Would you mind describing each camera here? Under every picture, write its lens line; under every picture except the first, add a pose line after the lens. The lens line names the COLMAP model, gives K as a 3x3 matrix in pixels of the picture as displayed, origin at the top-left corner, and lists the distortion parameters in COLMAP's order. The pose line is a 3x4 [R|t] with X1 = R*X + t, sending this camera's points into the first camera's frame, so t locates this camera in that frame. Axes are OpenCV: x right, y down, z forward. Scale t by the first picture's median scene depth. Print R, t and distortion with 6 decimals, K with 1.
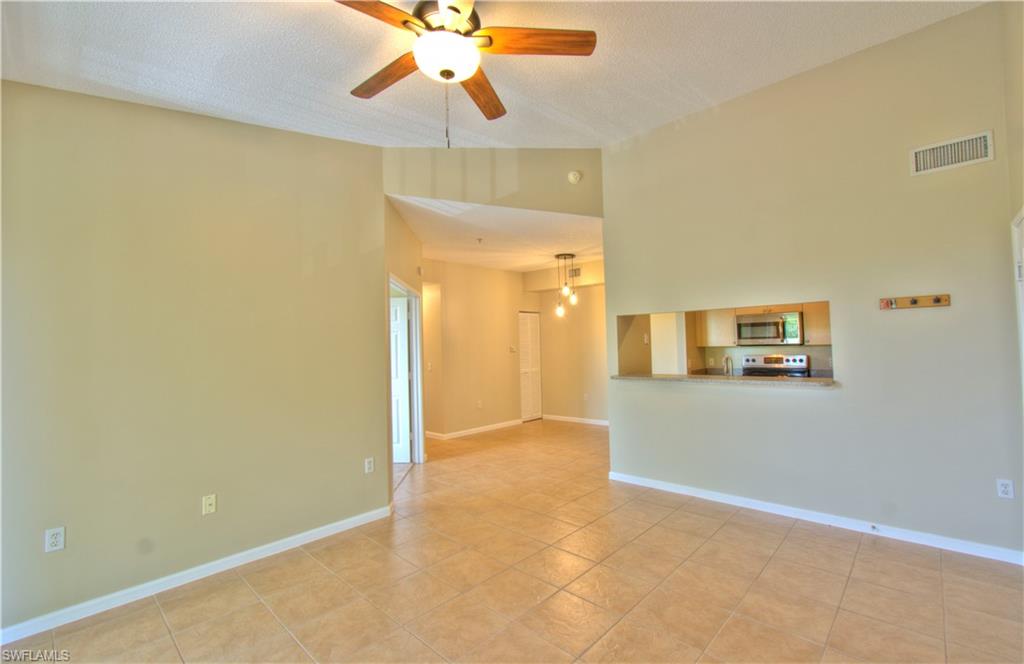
lens RADIAL K [[443.2, 0, 521.0], [0, 443.2, 333.0], [0, 0, 1]] dist [0.005127, 0.000480]
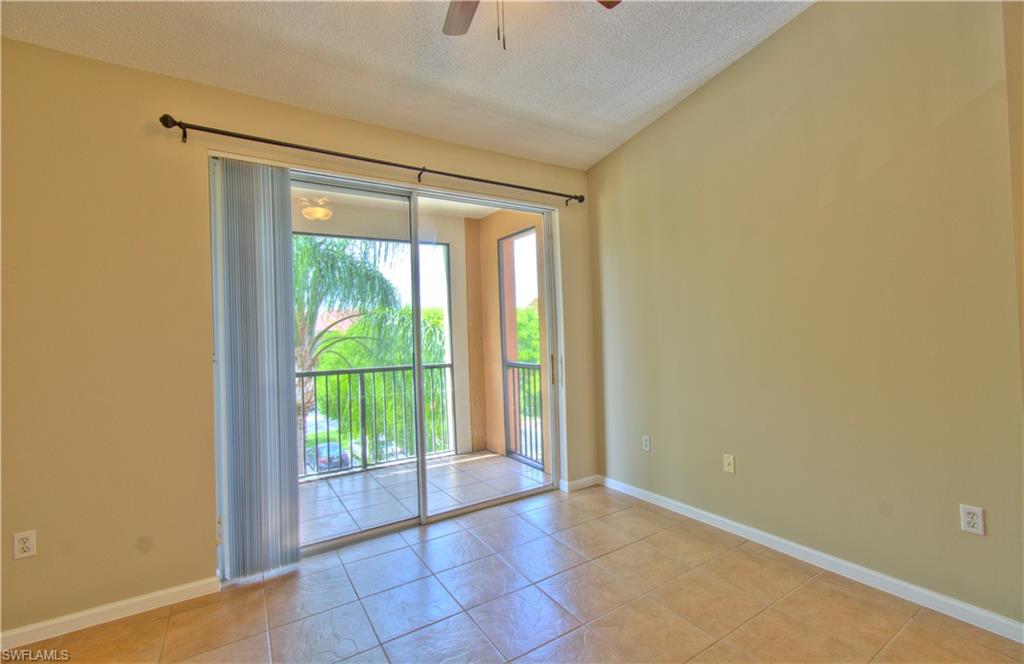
lens RADIAL K [[443.2, 0, 515.5], [0, 443.2, 330.0], [0, 0, 1]] dist [0.005127, 0.000480]
pose [[-0.256776, 0.017700, -0.966309, 0.373757], [0.066055, 0.997816, 0.000725, 0.045540], [0.964211, -0.063643, -0.257384, 0.761938]]
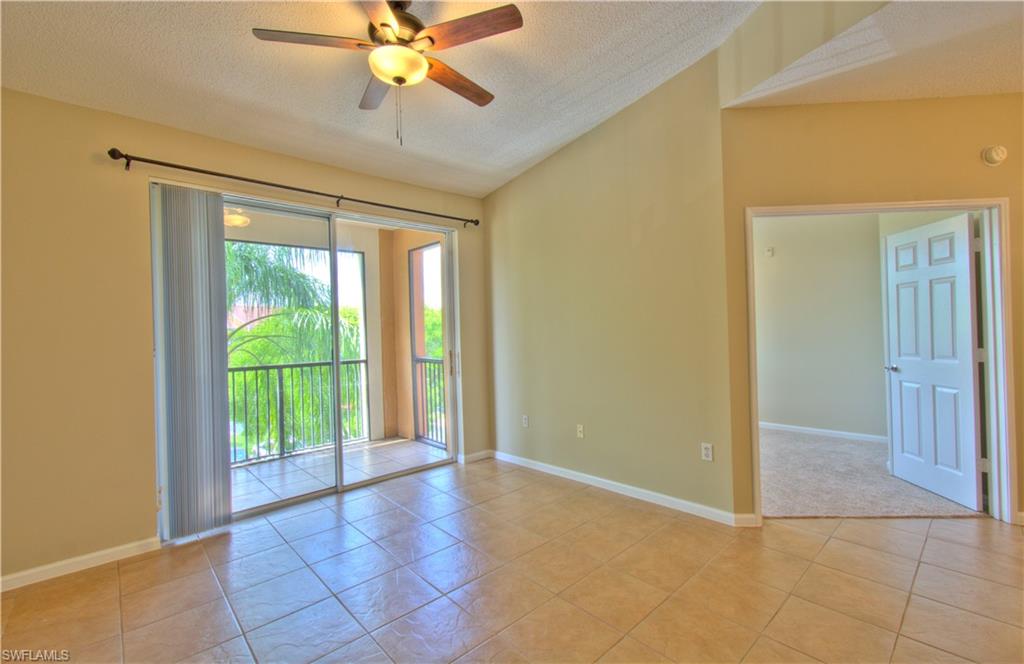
lens RADIAL K [[443.2, 0, 514.1], [0, 443.2, 330.9], [0, 0, 1]] dist [0.005127, 0.000480]
pose [[-0.081580, 0.020984, -0.996446, 0.627807], [0.059604, 0.998092, 0.016138, 0.042897], [0.994883, -0.058075, -0.082675, 0.874945]]
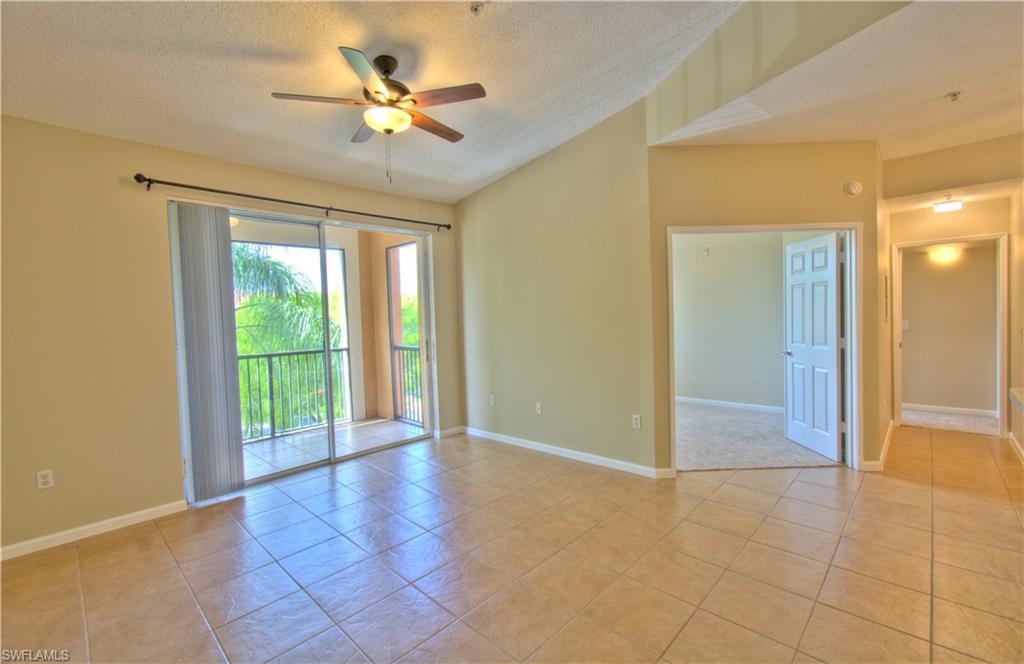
lens RADIAL K [[443.2, 0, 513.2], [0, 443.2, 329.7], [0, 0, 1]] dist [0.005127, 0.000480]
pose [[-0.017168, 0.056792, -0.998238, 0.850769], [0.061964, 0.996527, 0.055629, 0.006162], [0.997931, -0.060900, -0.020627, 0.903699]]
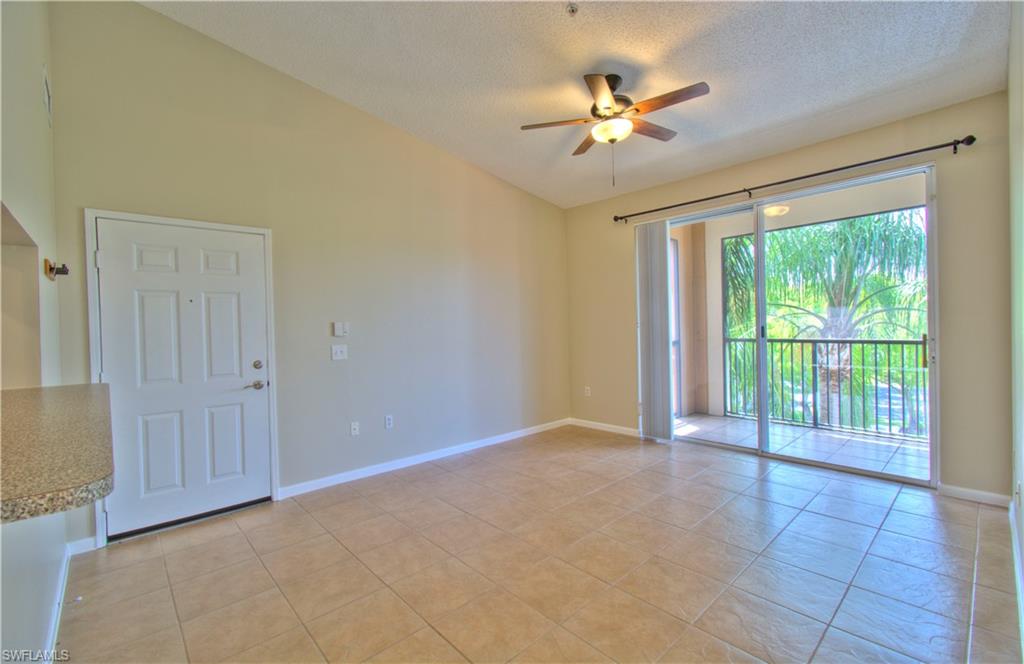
lens RADIAL K [[443.2, 0, 514.1], [0, 443.2, 328.6], [0, 0, 1]] dist [0.005127, 0.000480]
pose [[-0.995266, 0.047740, 0.084655, 0.059224], [0.046360, 0.998759, -0.018193, 0.080280], [-0.085419, -0.014182, -0.996244, 1.718377]]
